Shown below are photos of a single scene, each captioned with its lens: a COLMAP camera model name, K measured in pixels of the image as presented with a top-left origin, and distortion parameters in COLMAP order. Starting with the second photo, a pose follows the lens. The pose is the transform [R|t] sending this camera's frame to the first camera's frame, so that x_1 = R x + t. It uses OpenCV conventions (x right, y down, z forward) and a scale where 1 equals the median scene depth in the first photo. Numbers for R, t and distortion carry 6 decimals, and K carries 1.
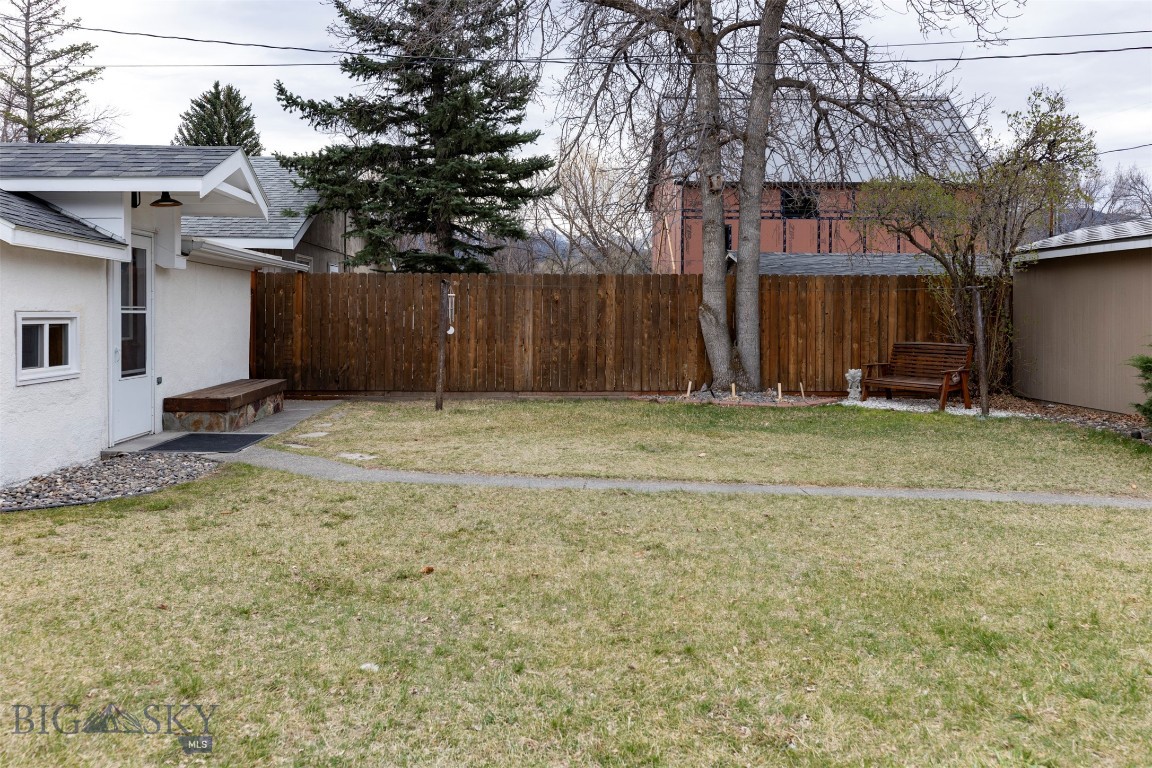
lens RADIAL K [[893.4, 0, 528.4], [0, 893.4, 312.7], [0, 0, 1]] dist [0.005554, -0.002527]
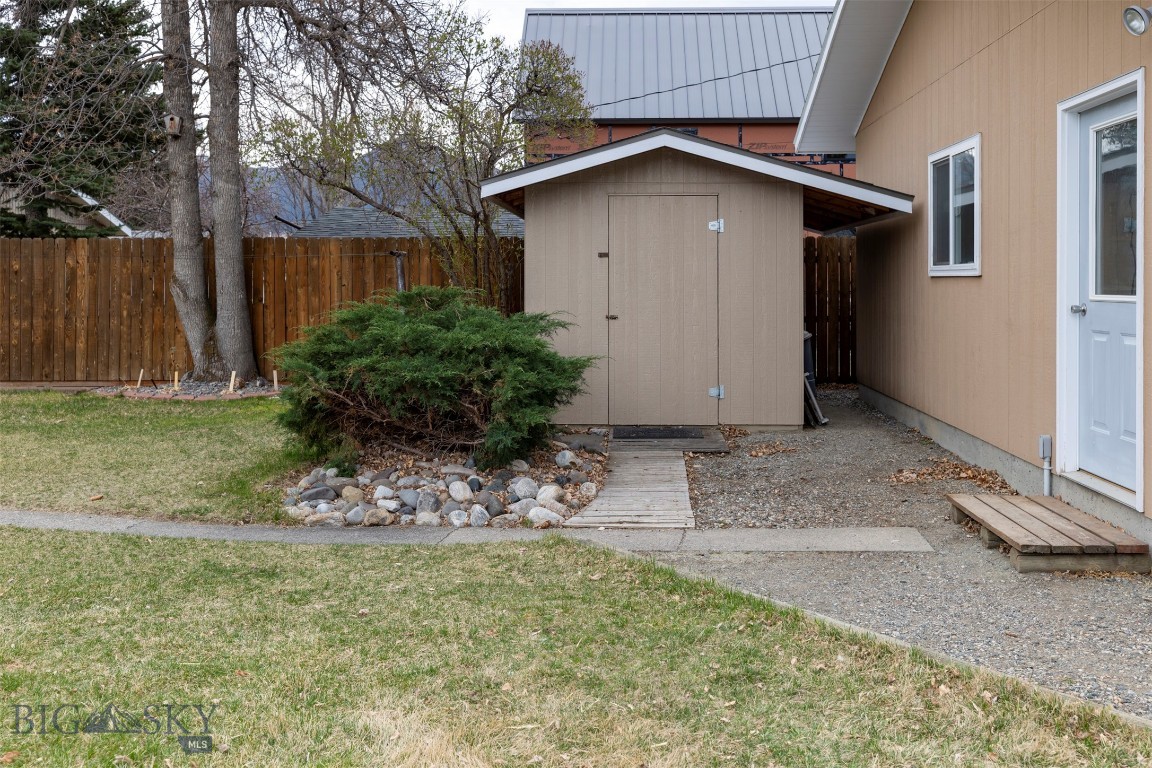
lens RADIAL K [[1106.6, 0, 612.8], [0, 1106.6, 296.8], [0, 0, 1]] dist [0.000088, 0.000000]
pose [[0.998924, -0.003437, -0.046246, 0.626117], [0.004075, 0.999898, 0.013699, -0.001361], [0.046194, -0.013873, 0.998836, 0.006102]]
